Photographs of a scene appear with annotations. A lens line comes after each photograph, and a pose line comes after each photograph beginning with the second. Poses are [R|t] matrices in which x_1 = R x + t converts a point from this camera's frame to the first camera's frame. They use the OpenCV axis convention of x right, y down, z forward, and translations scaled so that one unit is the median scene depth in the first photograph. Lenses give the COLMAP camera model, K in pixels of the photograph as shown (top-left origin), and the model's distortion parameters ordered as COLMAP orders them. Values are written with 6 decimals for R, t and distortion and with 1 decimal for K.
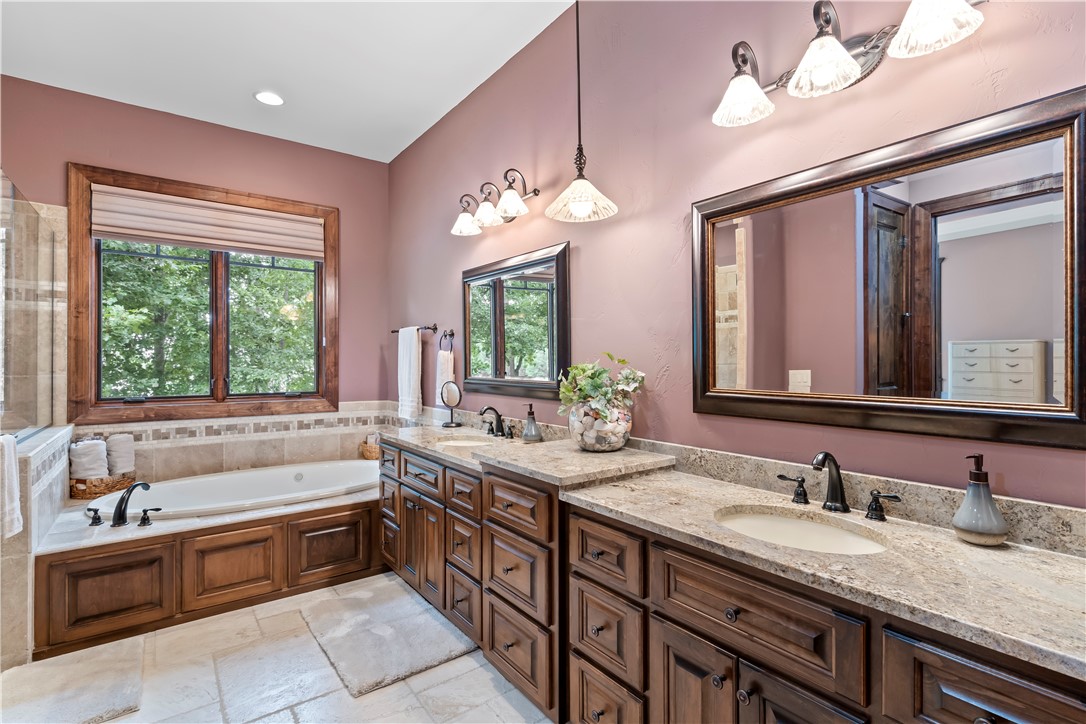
lens RADIAL K [[530.1, 0, 542.3], [0, 530.1, 360.4], [0, 0, 1]] dist [0.012859, 0.000472]
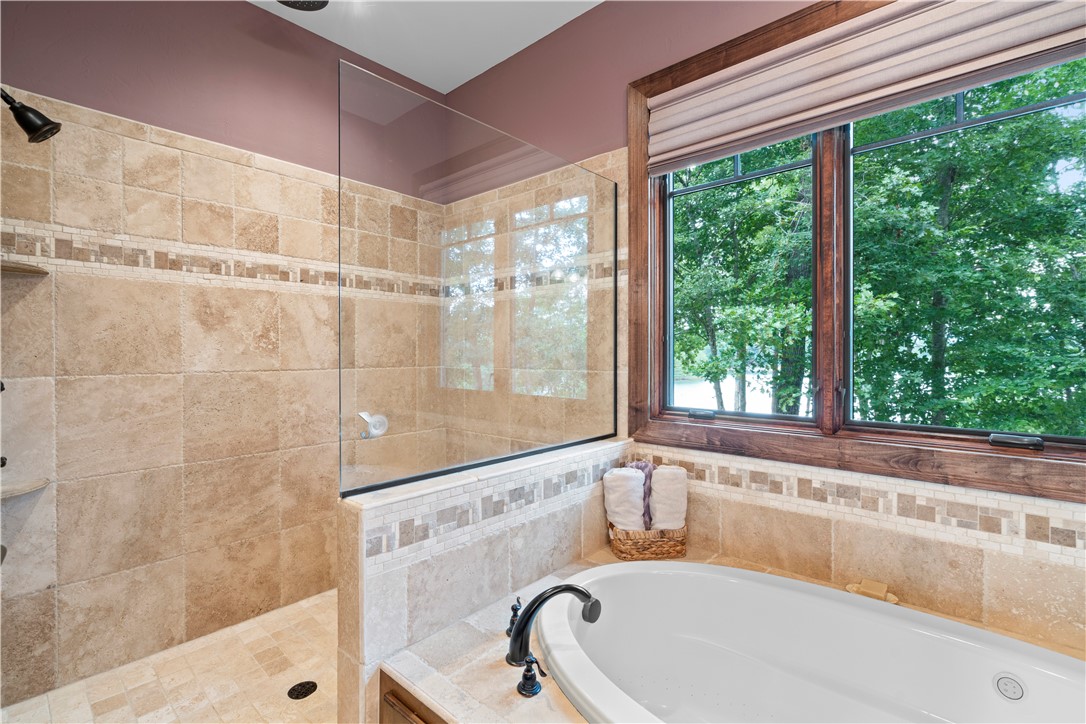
lens RADIAL K [[493.0, 0, 540.4], [0, 493.0, 355.5], [0, 0, 1]] dist [-0.003106, 0.000816]
pose [[0.208684, 0.002277, -0.977980, -0.226142], [0.004083, 0.999987, 0.003199, 0.001917], [0.977975, -0.004660, 0.208672, 0.684075]]
